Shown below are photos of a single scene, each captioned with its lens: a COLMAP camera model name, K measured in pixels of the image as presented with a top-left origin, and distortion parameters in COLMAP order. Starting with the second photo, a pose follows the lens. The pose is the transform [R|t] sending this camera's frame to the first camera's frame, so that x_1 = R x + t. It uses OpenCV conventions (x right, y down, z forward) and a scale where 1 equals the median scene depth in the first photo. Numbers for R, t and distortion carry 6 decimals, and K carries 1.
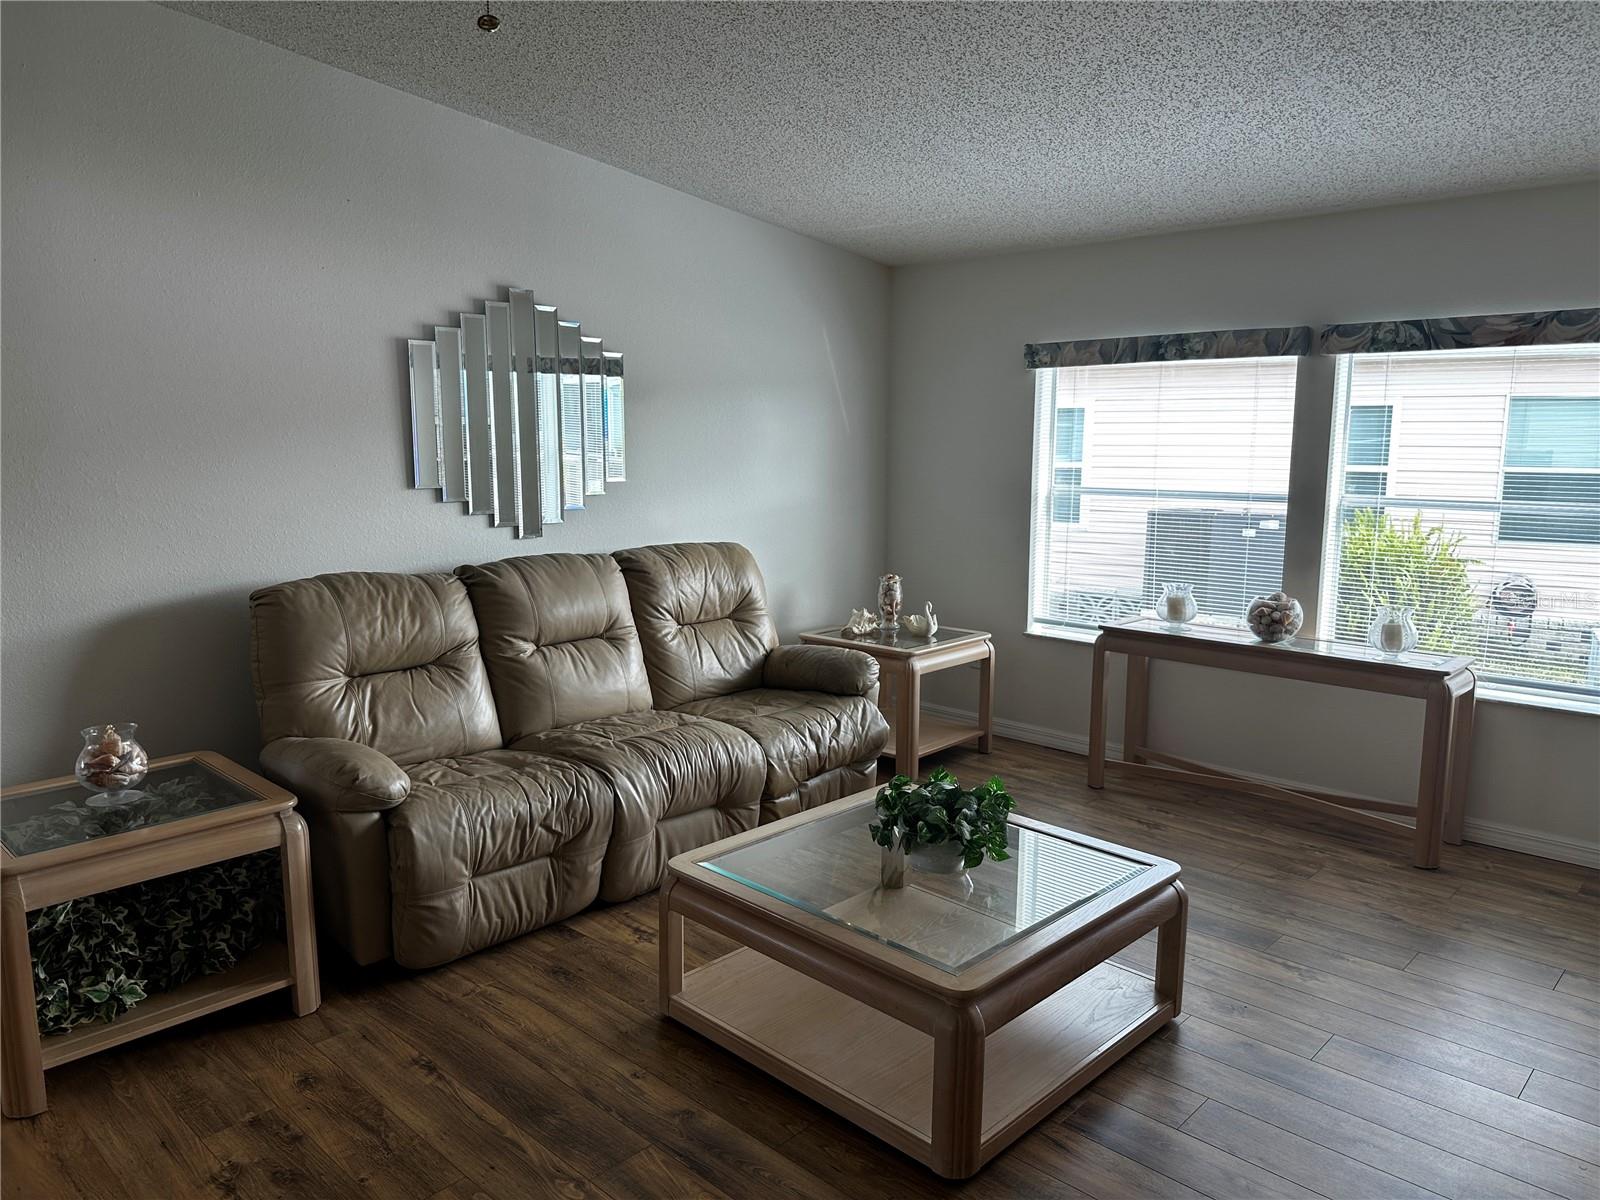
lens RADIAL K [[1115.5, 0, 806.3], [0, 1115.5, 597.8], [0, 0, 1]] dist [0.054667, -0.068879]
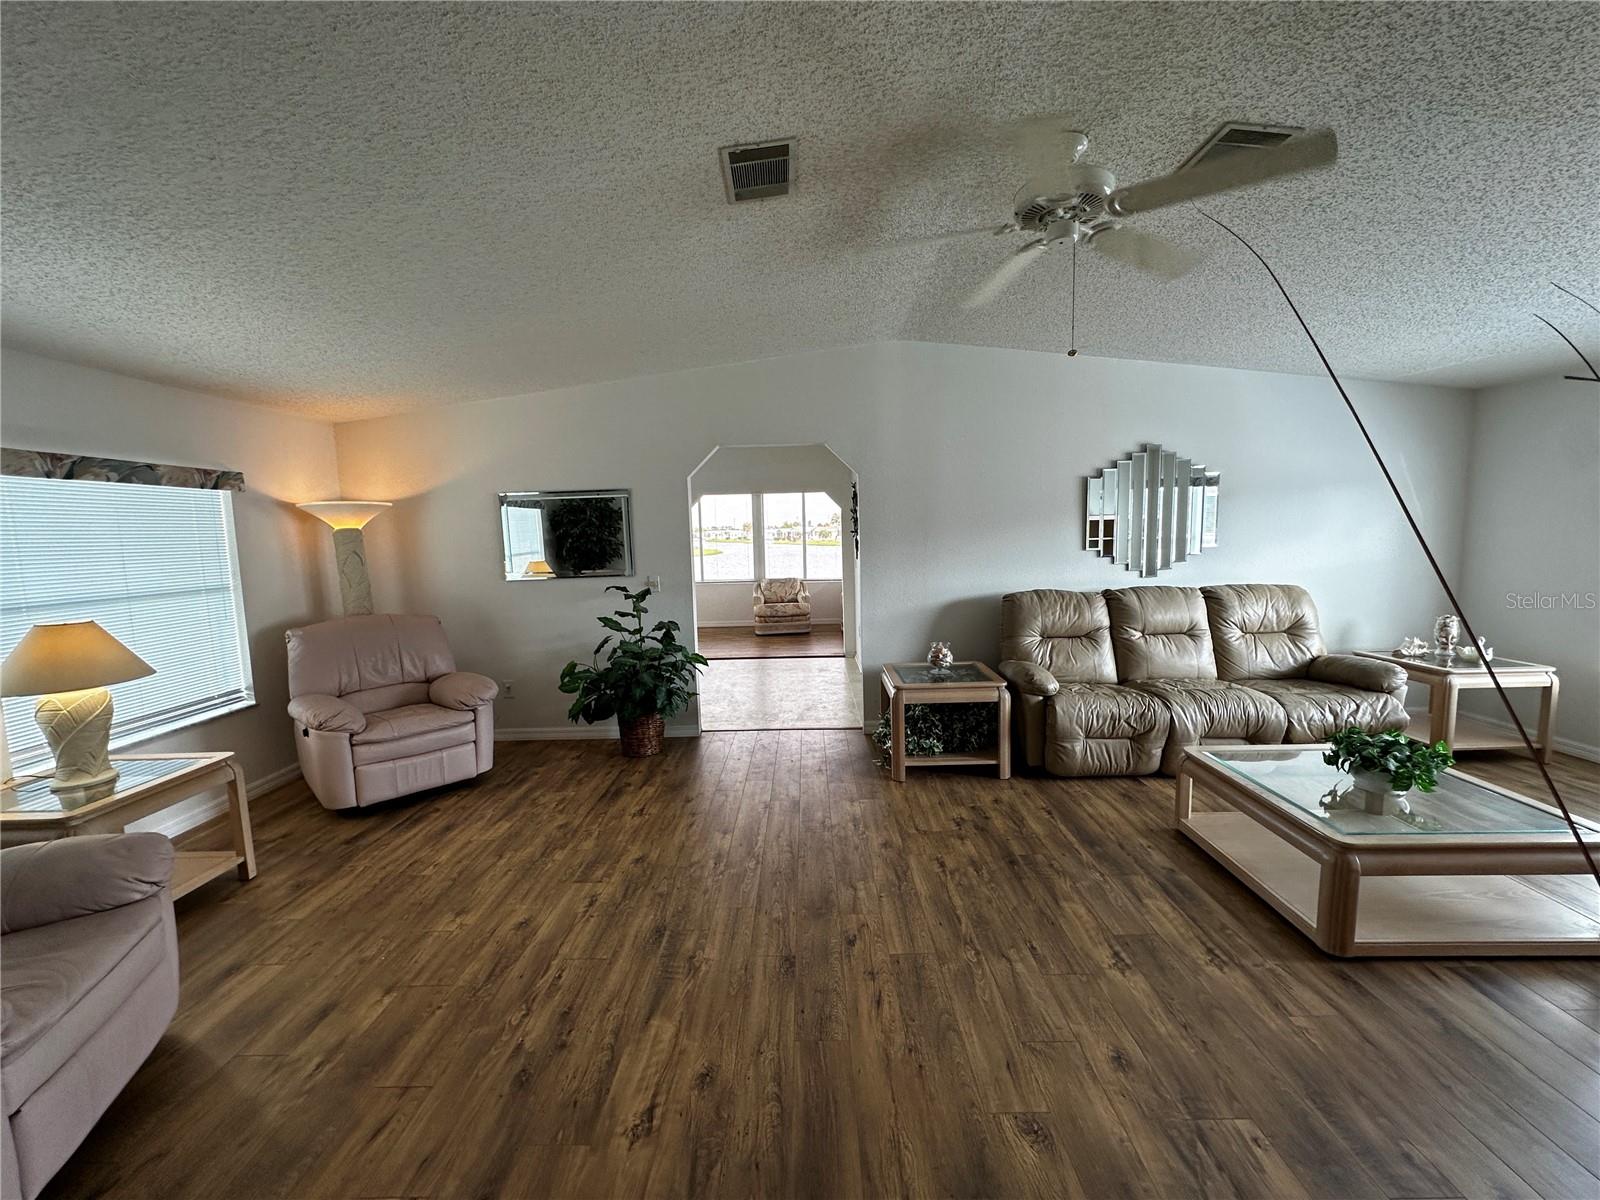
lens RADIAL K [[642.2, 0, 796.4], [0, 642.2, 594.2], [0, 0, 1]] dist [-0.005761, 0.001138]
pose [[0.673403, 0.050858, -0.737524, 0.187346], [-0.081872, 0.996625, -0.006029, 0.037166], [0.734728, 0.064442, 0.675294, -0.180368]]
